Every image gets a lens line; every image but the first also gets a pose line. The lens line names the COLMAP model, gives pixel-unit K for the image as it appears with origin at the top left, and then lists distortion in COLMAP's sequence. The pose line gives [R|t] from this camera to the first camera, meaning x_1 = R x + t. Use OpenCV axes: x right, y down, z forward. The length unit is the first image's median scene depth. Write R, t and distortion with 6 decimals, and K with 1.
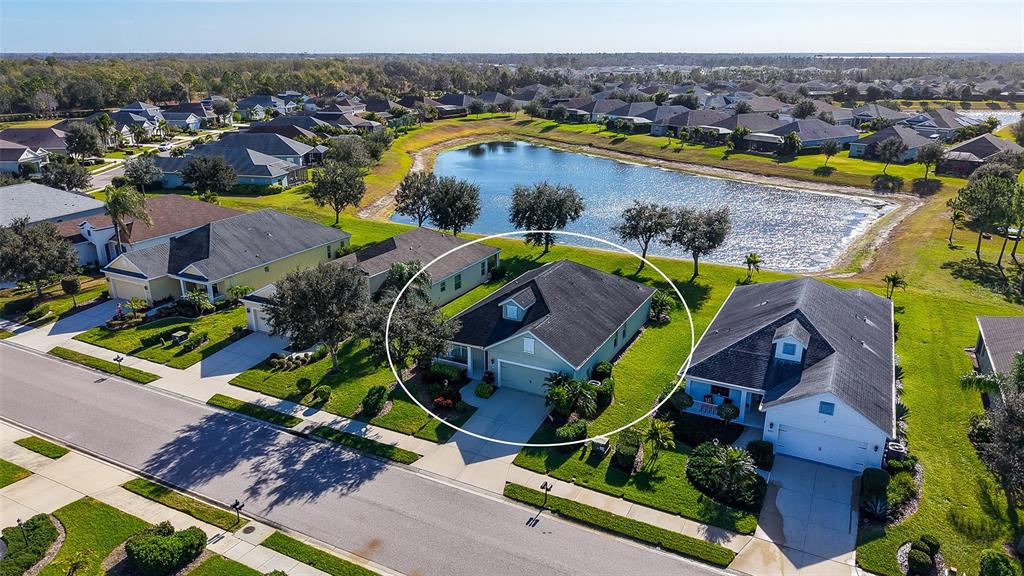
lens RADIAL K [[699.4, 0, 511.9], [0, 699.4, 287.7], [0, 0, 1]] dist [0.013806, 0.000655]
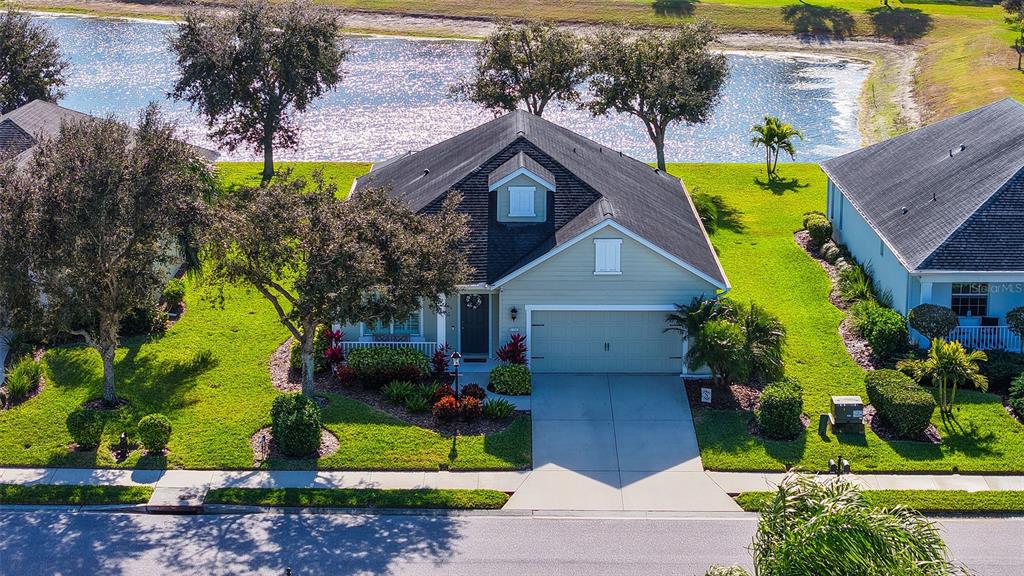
lens RADIAL K [[2141.7, 0, 511.5], [0, 2141.7, 286.7], [0, 0, 1]] dist [-0.241965, 0.000000]
pose [[0.889988, -0.100259, 0.444826, -0.666508], [0.141039, 0.988217, -0.059451, 0.182103], [-0.433624, 0.115648, 0.893642, -0.193170]]
